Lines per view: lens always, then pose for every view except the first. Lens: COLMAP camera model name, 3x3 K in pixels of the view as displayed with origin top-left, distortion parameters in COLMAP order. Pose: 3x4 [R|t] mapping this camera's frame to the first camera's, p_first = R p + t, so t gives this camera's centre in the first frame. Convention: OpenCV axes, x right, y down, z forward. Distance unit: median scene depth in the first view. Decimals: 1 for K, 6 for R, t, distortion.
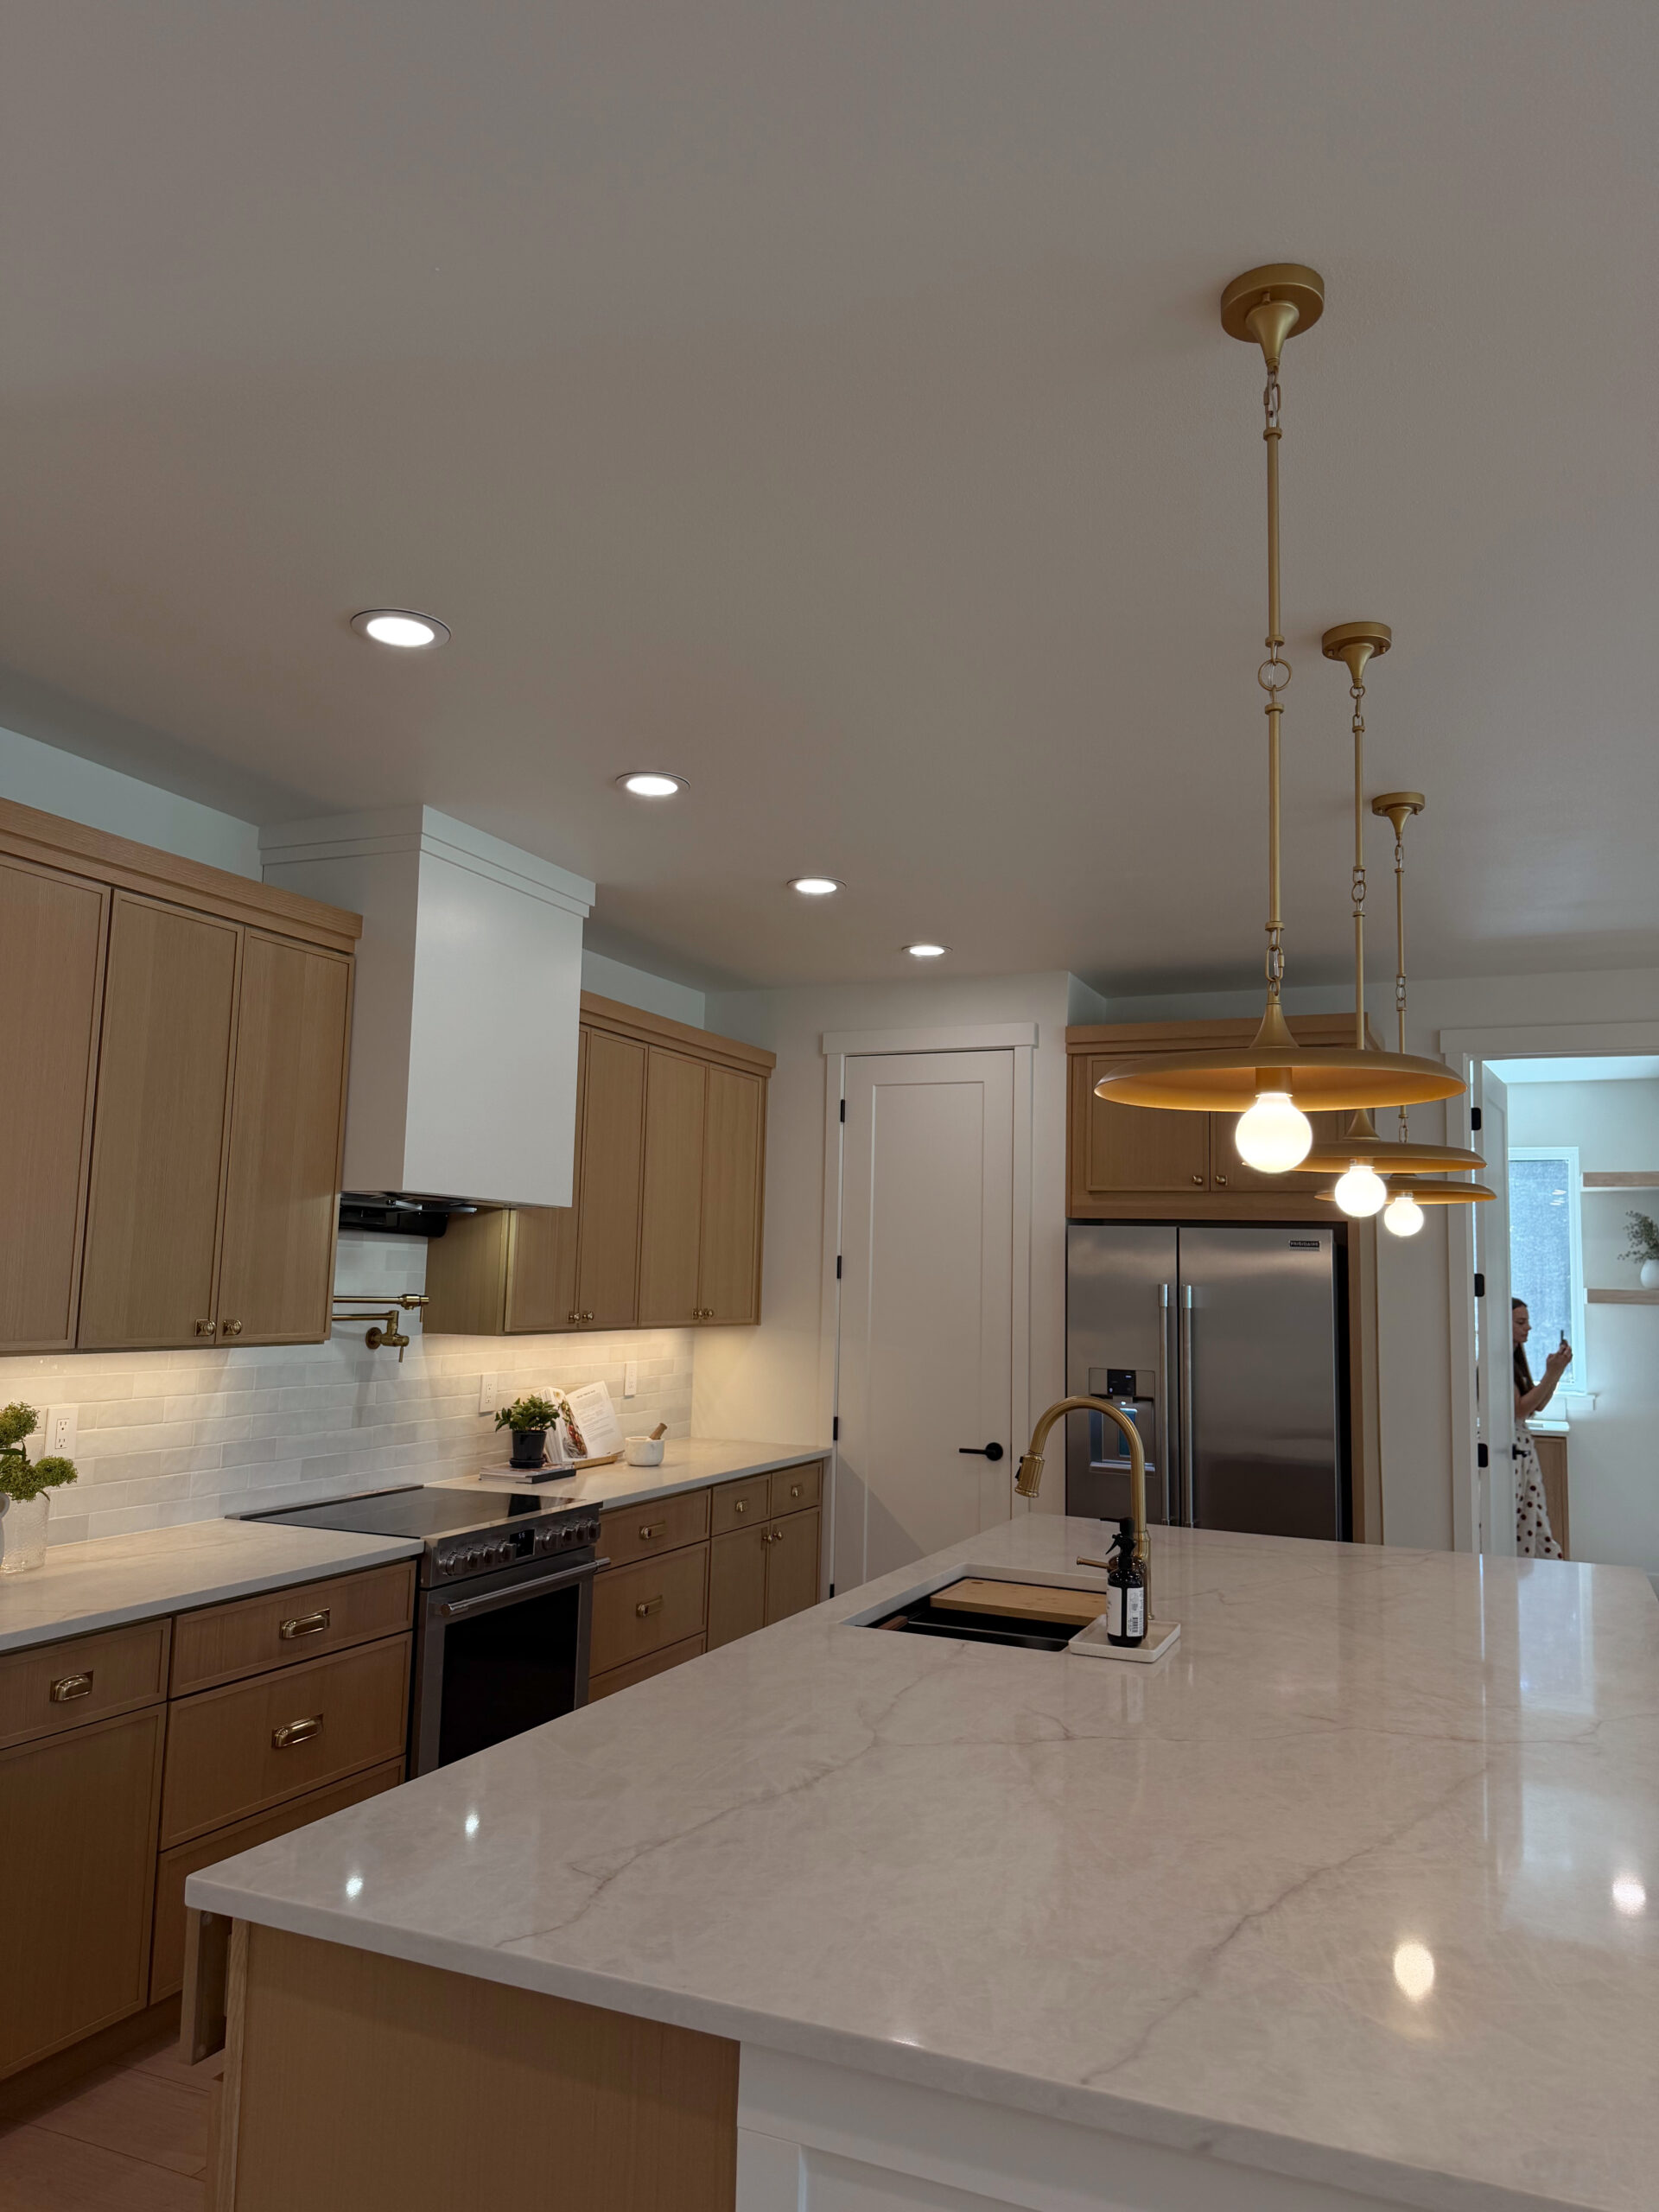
lens RADIAL K [[1525.0, 0, 829.5], [0, 1525.0, 1106.0], [0, 0, 1]] dist [0.136394, -0.281322]
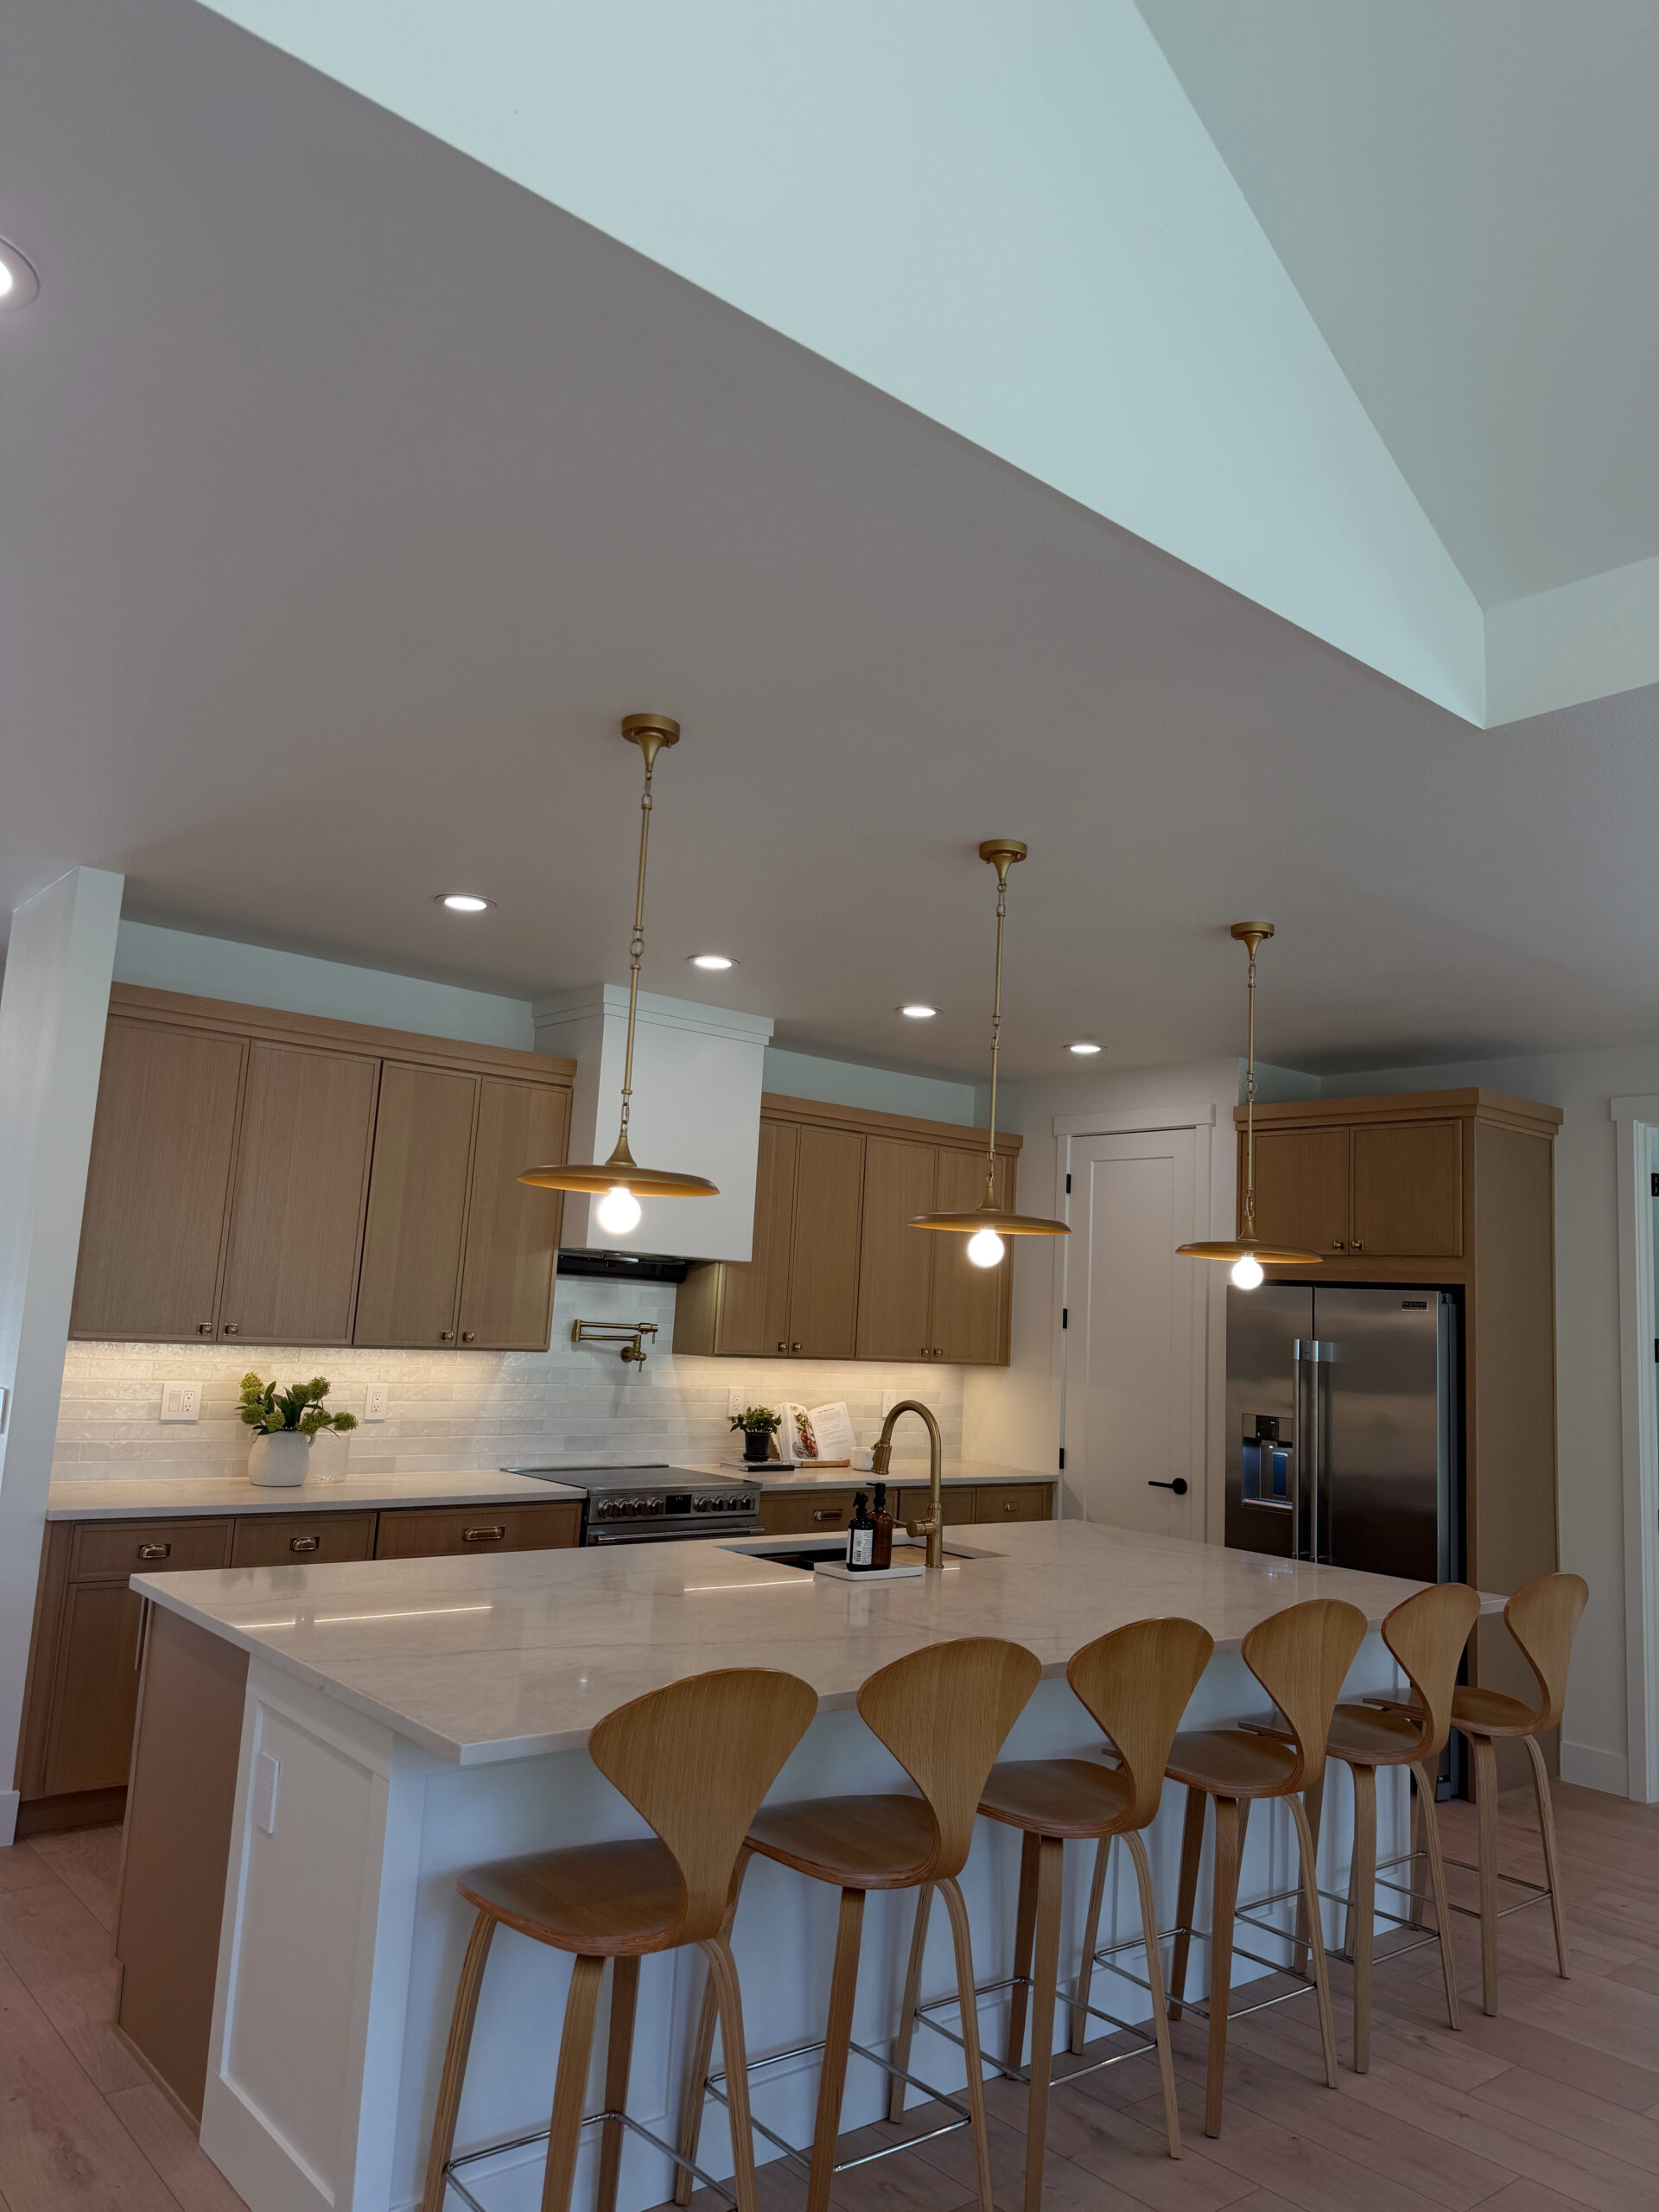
lens RADIAL K [[1512.7, 0, 829.5], [0, 1512.7, 1106.0], [0, 0, 1]] dist [0.192883, -0.340061]
pose [[0.900331, -0.037406, -0.433595, 0.455031], [0.018173, 0.998662, -0.048420, -0.004399], [0.434826, 0.035714, 0.899806, -0.167146]]
